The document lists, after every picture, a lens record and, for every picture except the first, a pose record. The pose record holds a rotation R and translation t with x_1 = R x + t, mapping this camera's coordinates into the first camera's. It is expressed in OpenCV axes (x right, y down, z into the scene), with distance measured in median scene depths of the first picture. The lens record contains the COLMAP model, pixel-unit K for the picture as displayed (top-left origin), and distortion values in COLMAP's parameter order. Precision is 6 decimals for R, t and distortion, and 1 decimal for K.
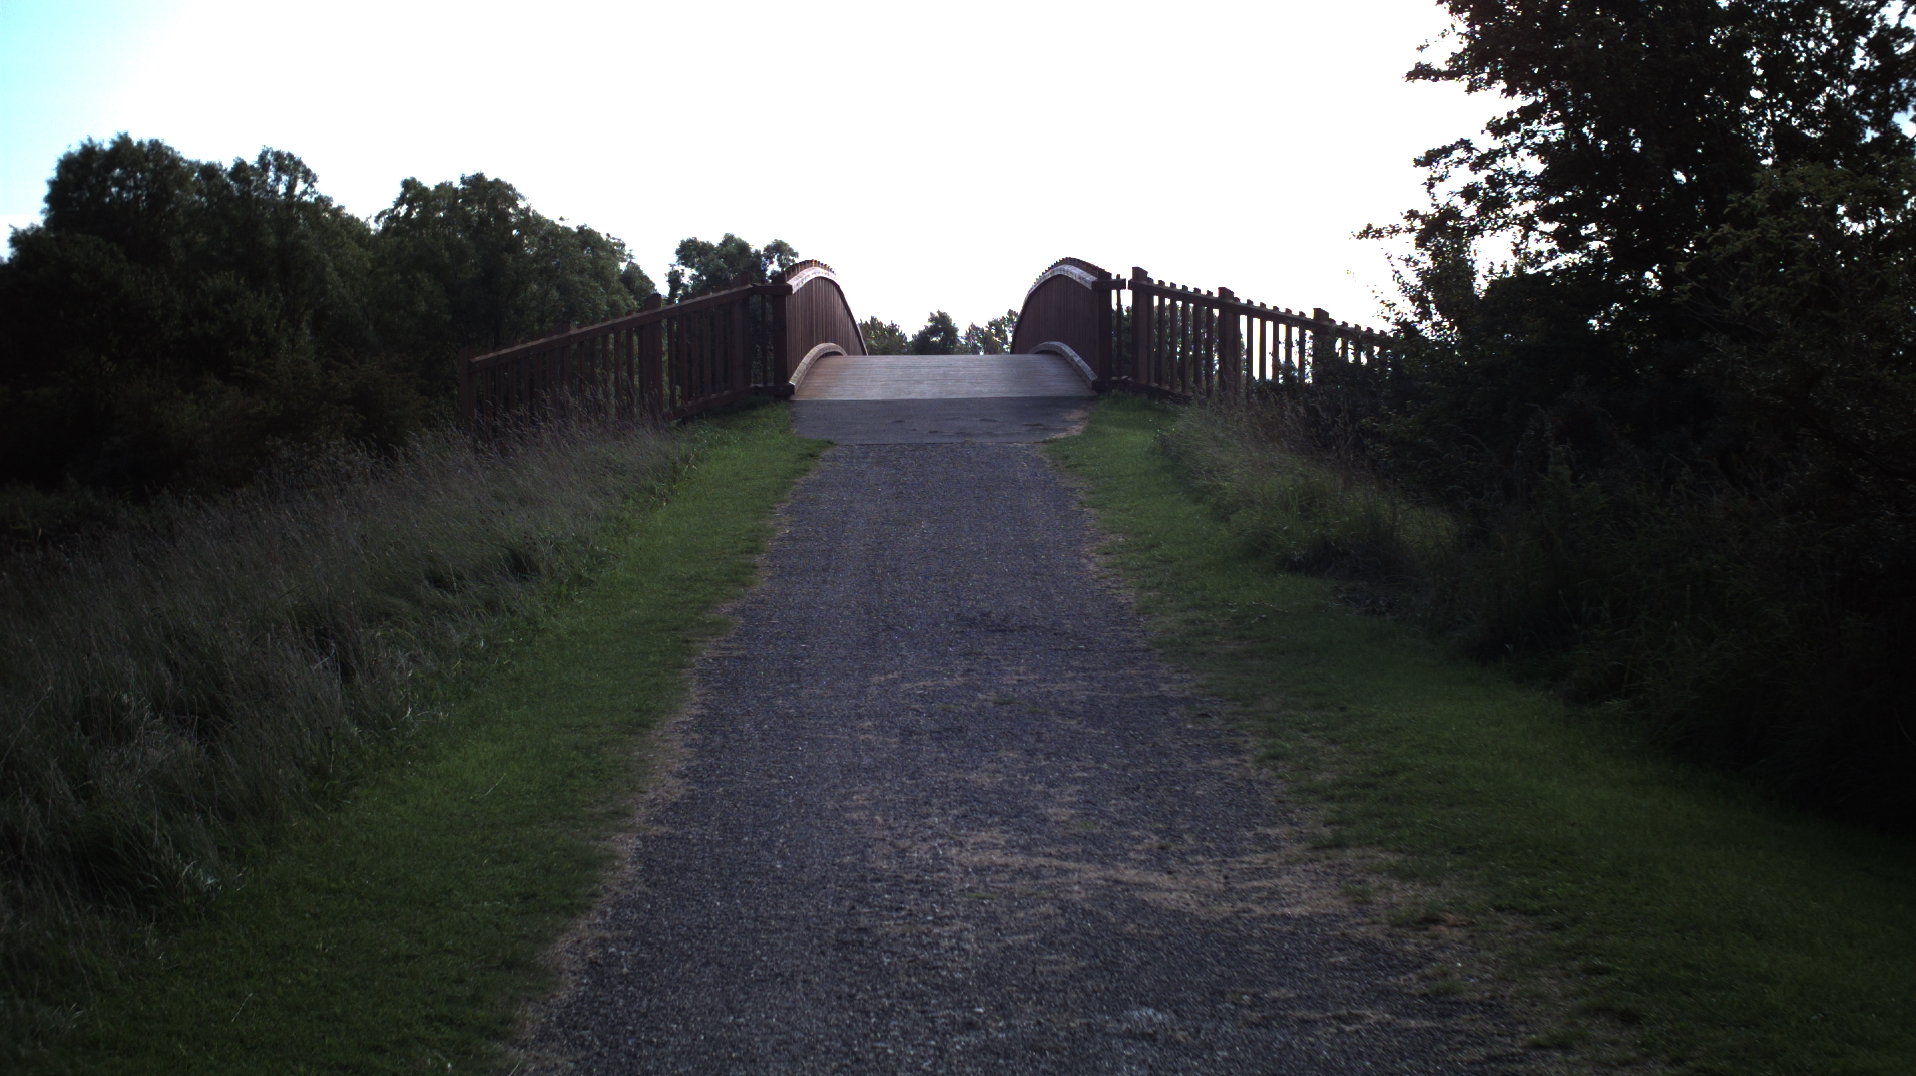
lens RADIAL K [[3382.6, 0, 958.0], [0, 3382.6, 538.0], [0, 0, 1]] dist [-0.285973, 0.047102]
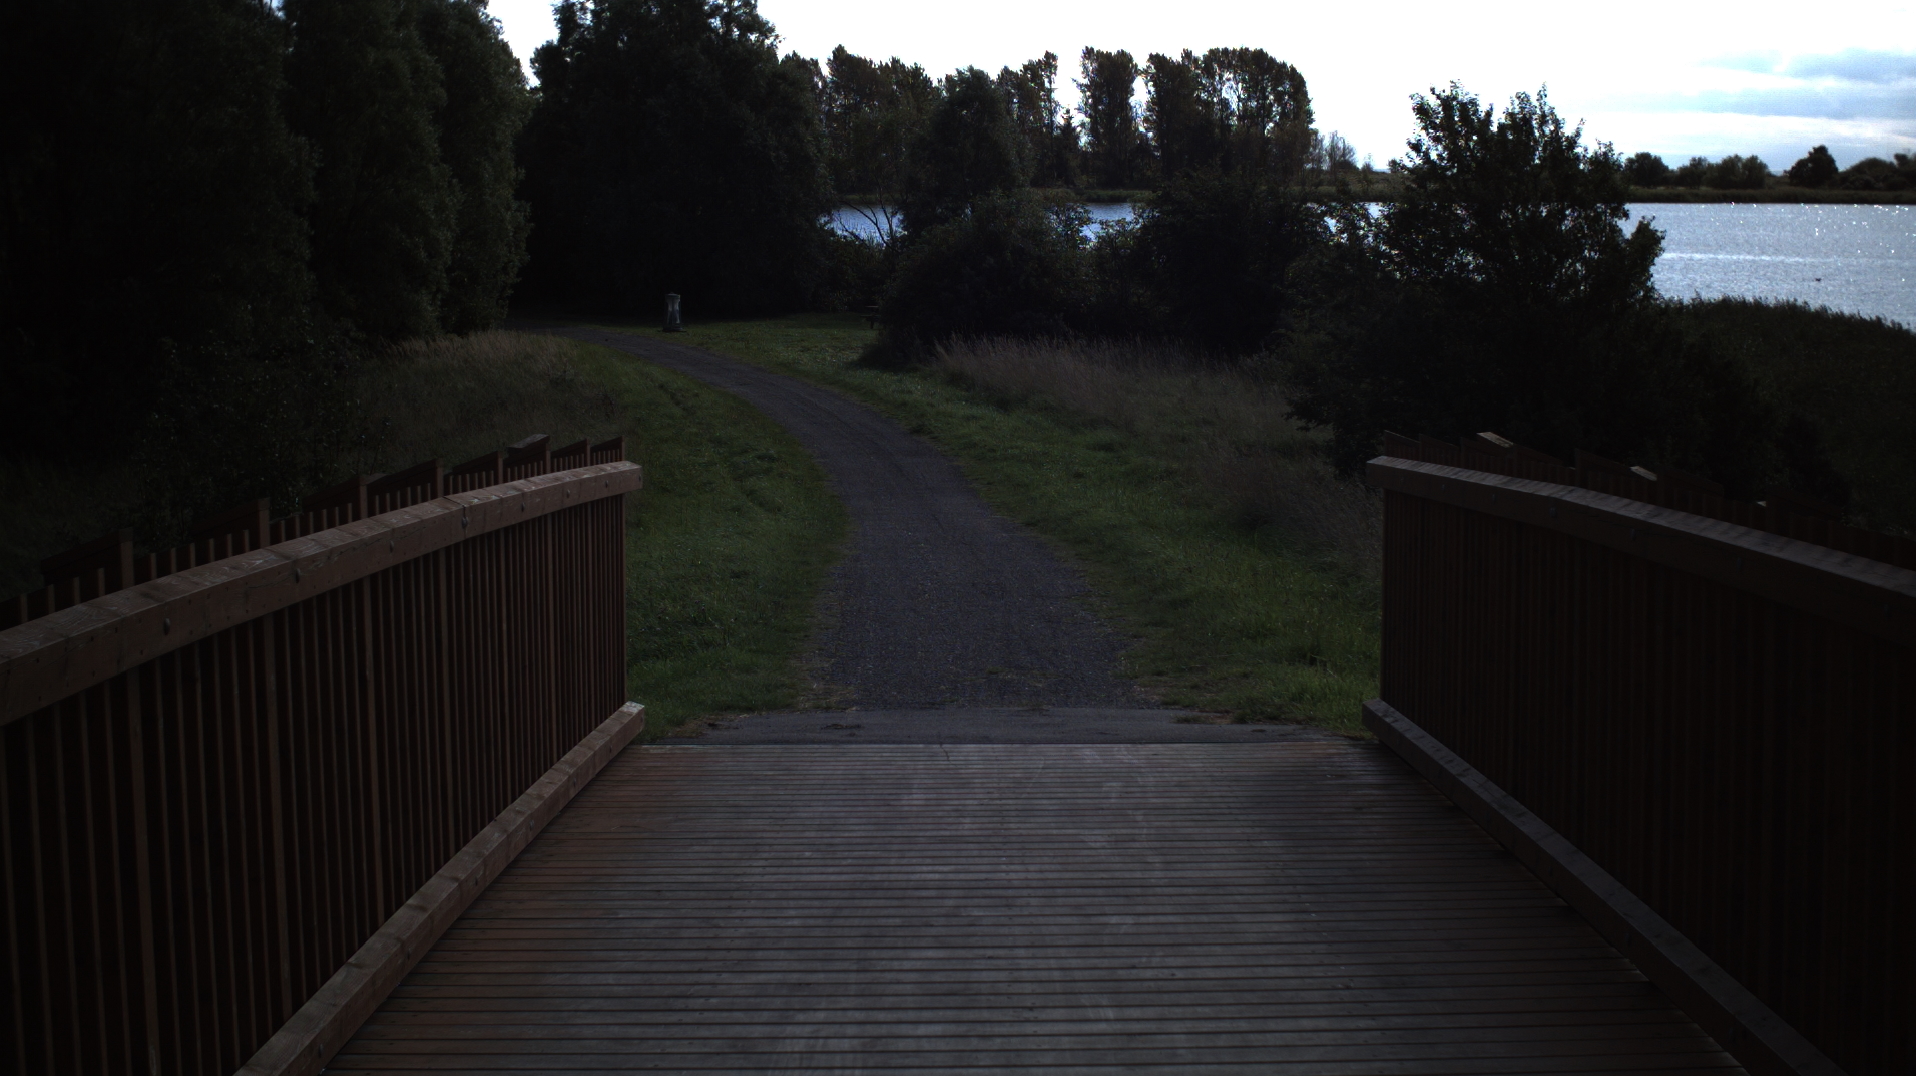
lens RADIAL K [[3382.6, 0, 958.0], [0, 3382.6, 538.0], [0, 0, 1]] dist [-0.285973, 0.047102]
pose [[0.999931, 0.009352, -0.007060, -0.011255], [-0.008776, 0.996952, 0.077528, -0.107052], [0.007764, -0.077461, 0.996965, 1.373449]]
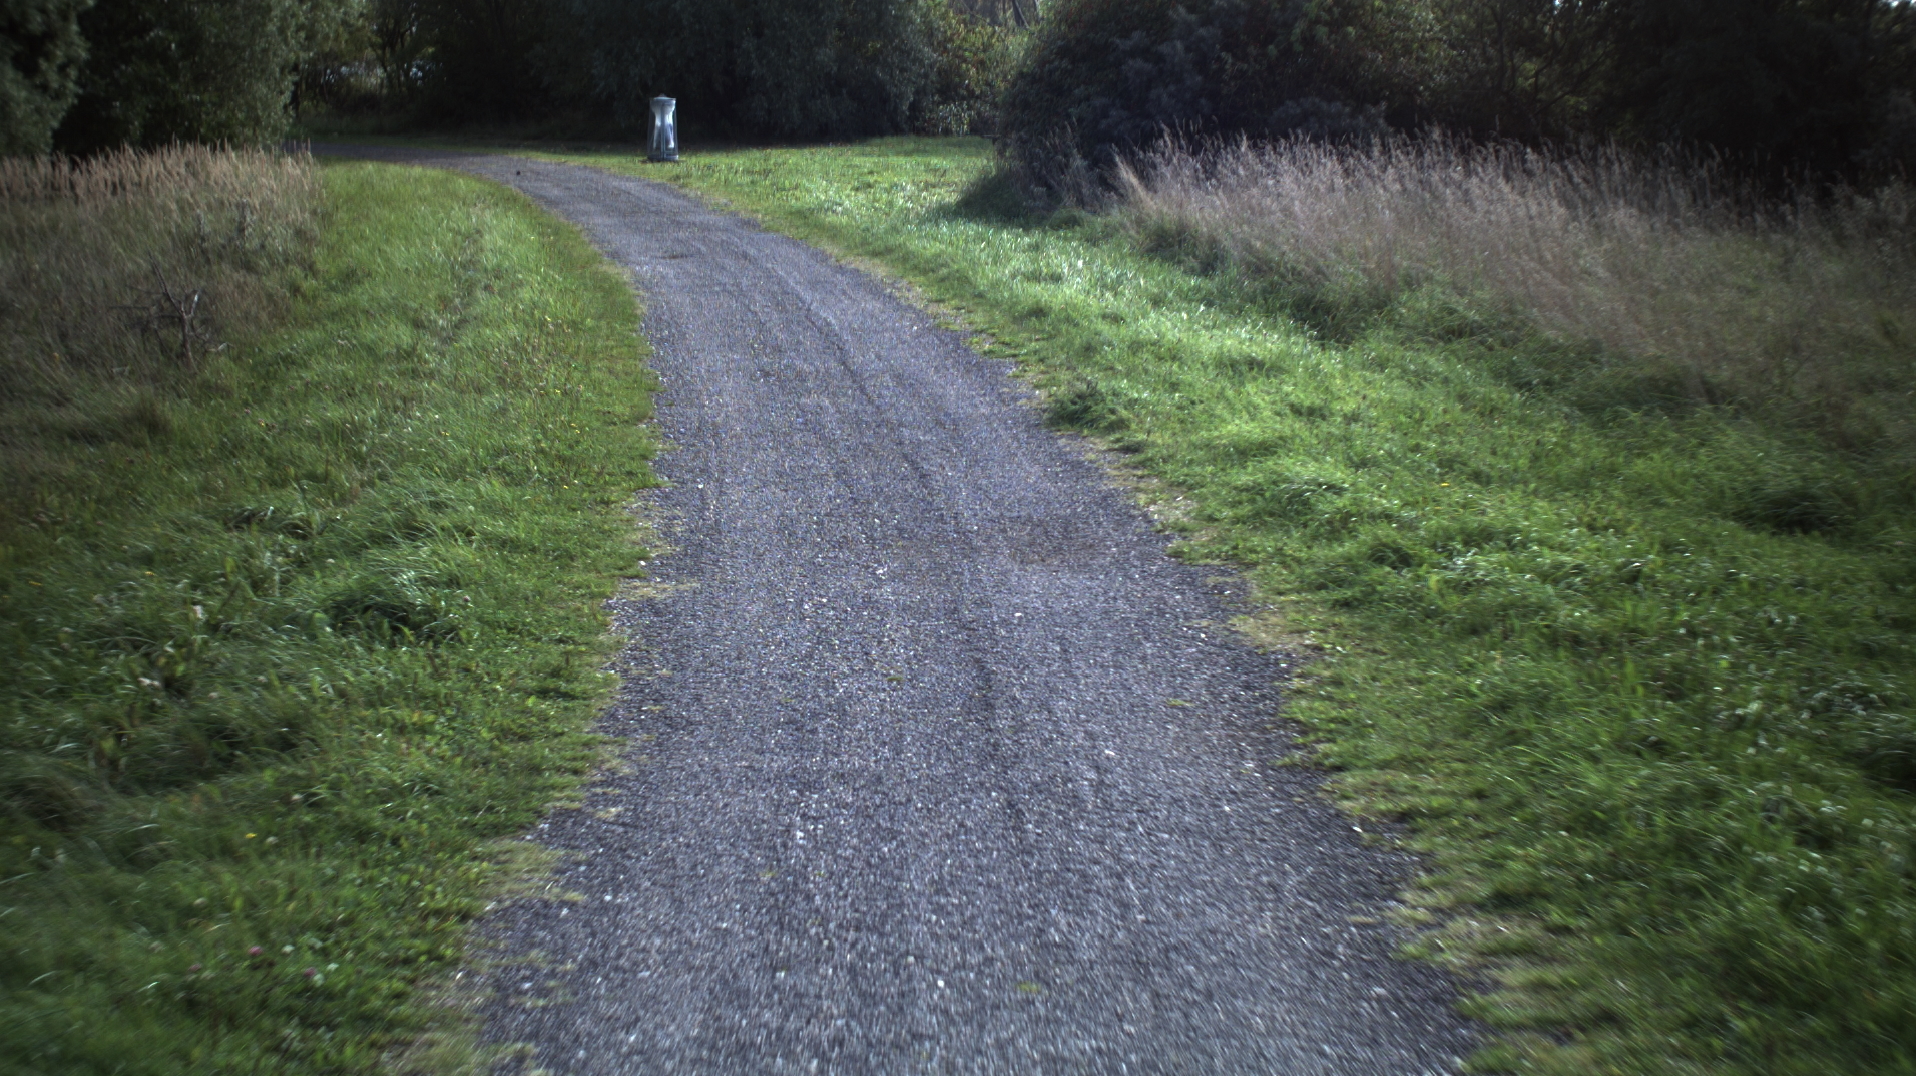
lens RADIAL K [[3382.6, 0, 958.0], [0, 3382.6, 538.0], [0, 0, 1]] dist [-0.285973, 0.047102]
pose [[0.998441, 0.011691, -0.054586, -0.028227], [-0.005141, 0.992924, 0.118637, -0.079523], [0.055587, -0.118171, 0.991436, 2.283051]]
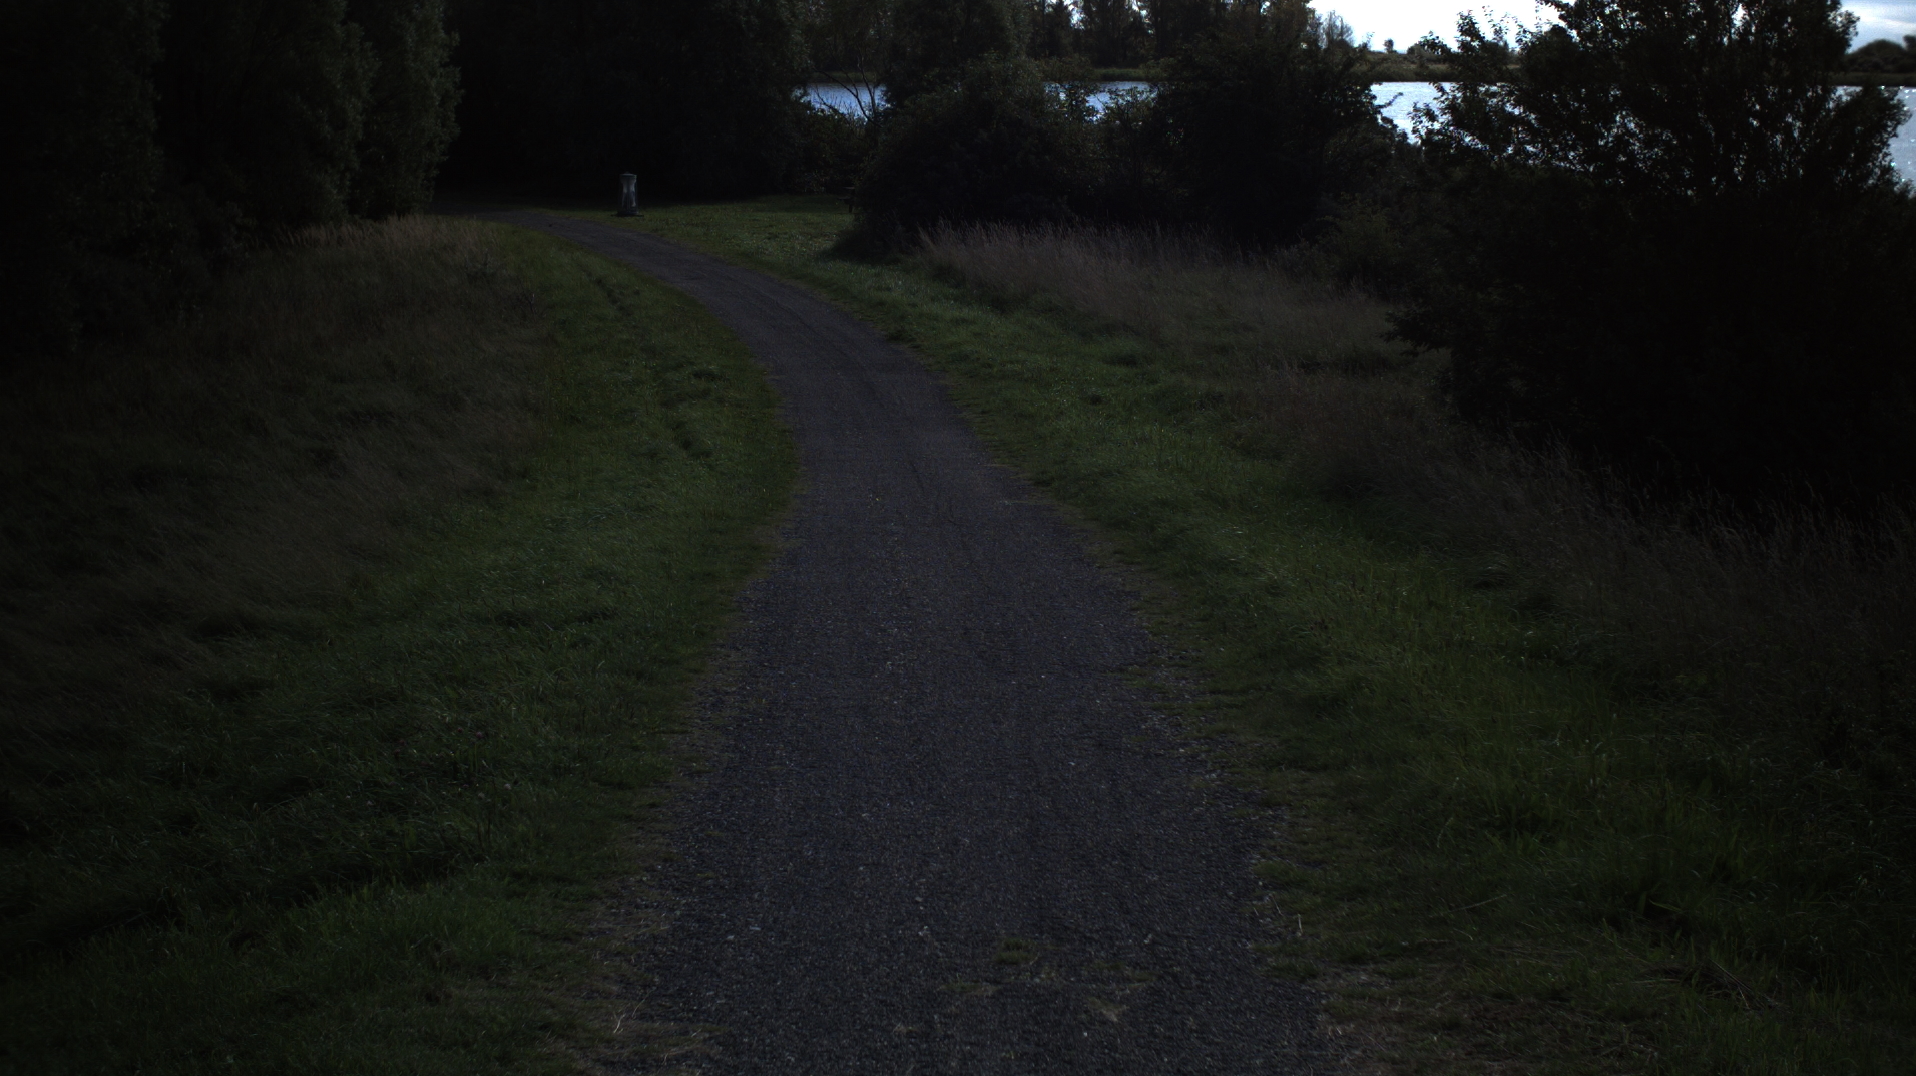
lens RADIAL K [[3382.6, 0, 958.0], [0, 3382.6, 538.0], [0, 0, 1]] dist [-0.285973, 0.047102]
pose [[0.999941, 0.010253, -0.003688, -0.012136], [-0.009773, 0.993614, 0.112407, -0.104828], [0.004817, -0.112364, 0.993655, 1.601515]]
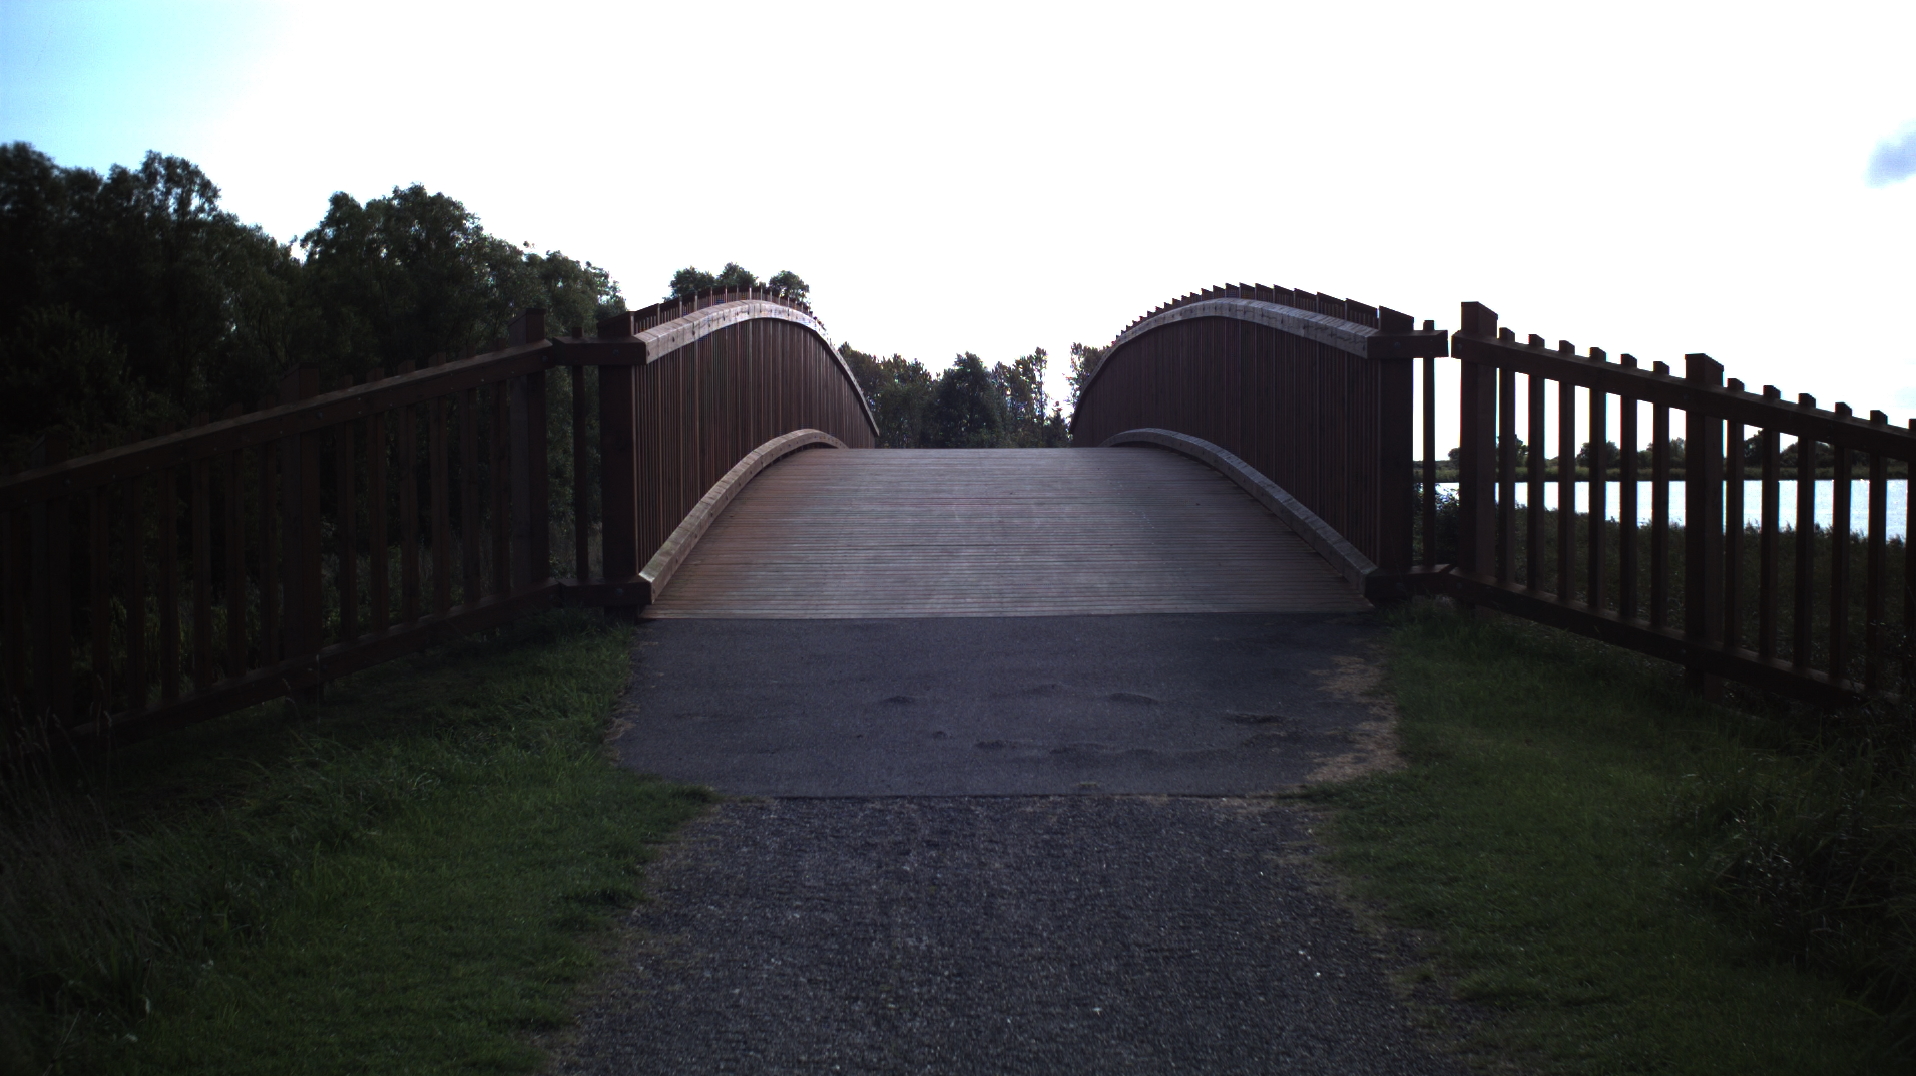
lens RADIAL K [[3382.6, 0, 958.0], [0, 3382.6, 538.0], [0, 0, 1]] dist [-0.285973, 0.047102]
pose [[0.999961, 0.005306, -0.007003, -0.006078], [-0.005381, 0.999928, -0.010706, -0.036217], [0.006945, 0.010743, 0.999918, 0.456444]]
